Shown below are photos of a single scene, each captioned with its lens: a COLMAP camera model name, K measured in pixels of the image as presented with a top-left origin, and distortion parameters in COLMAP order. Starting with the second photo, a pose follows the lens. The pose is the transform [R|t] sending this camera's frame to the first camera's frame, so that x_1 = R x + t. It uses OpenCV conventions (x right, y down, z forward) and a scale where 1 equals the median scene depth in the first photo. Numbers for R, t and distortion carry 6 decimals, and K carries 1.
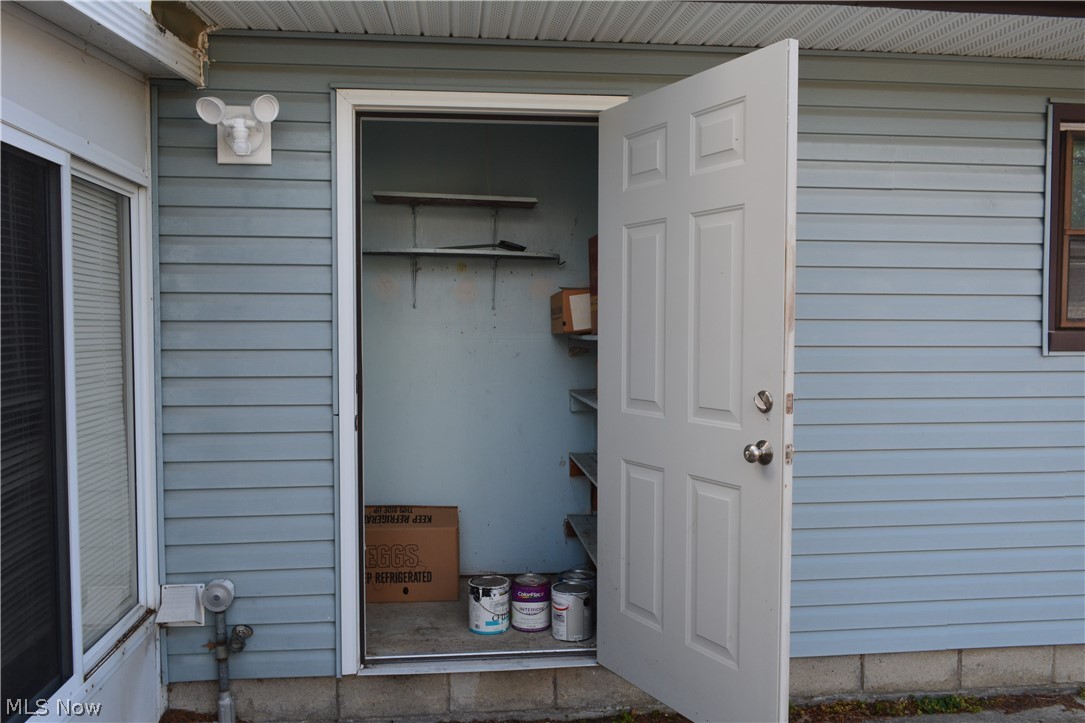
lens RADIAL K [[843.0, 0, 544.9], [0, 843.0, 362.3], [0, 0, 1]] dist [-0.019583, 0.008936]
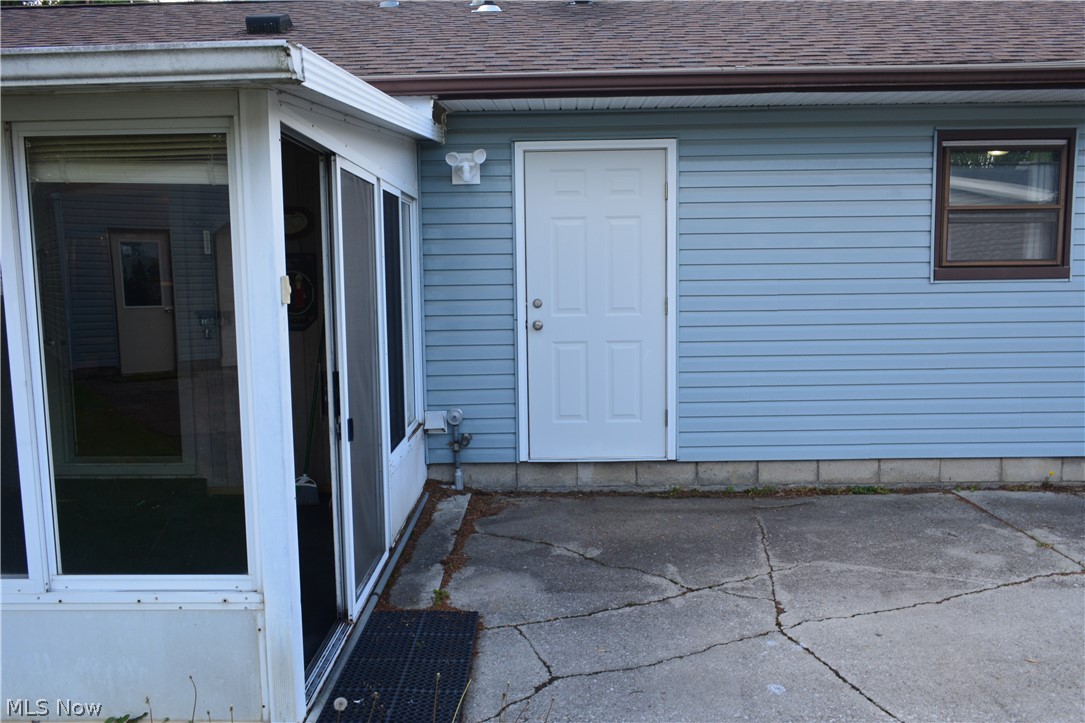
lens RADIAL K [[843.0, 0, 539.9], [0, 843.0, 366.2], [0, 0, 1]] dist [-0.019583, 0.008936]
pose [[0.991183, -0.001022, -0.132494, 0.048279], [0.009565, 0.997913, 0.063859, 0.046025], [0.132152, -0.064564, 0.989124, -0.813289]]
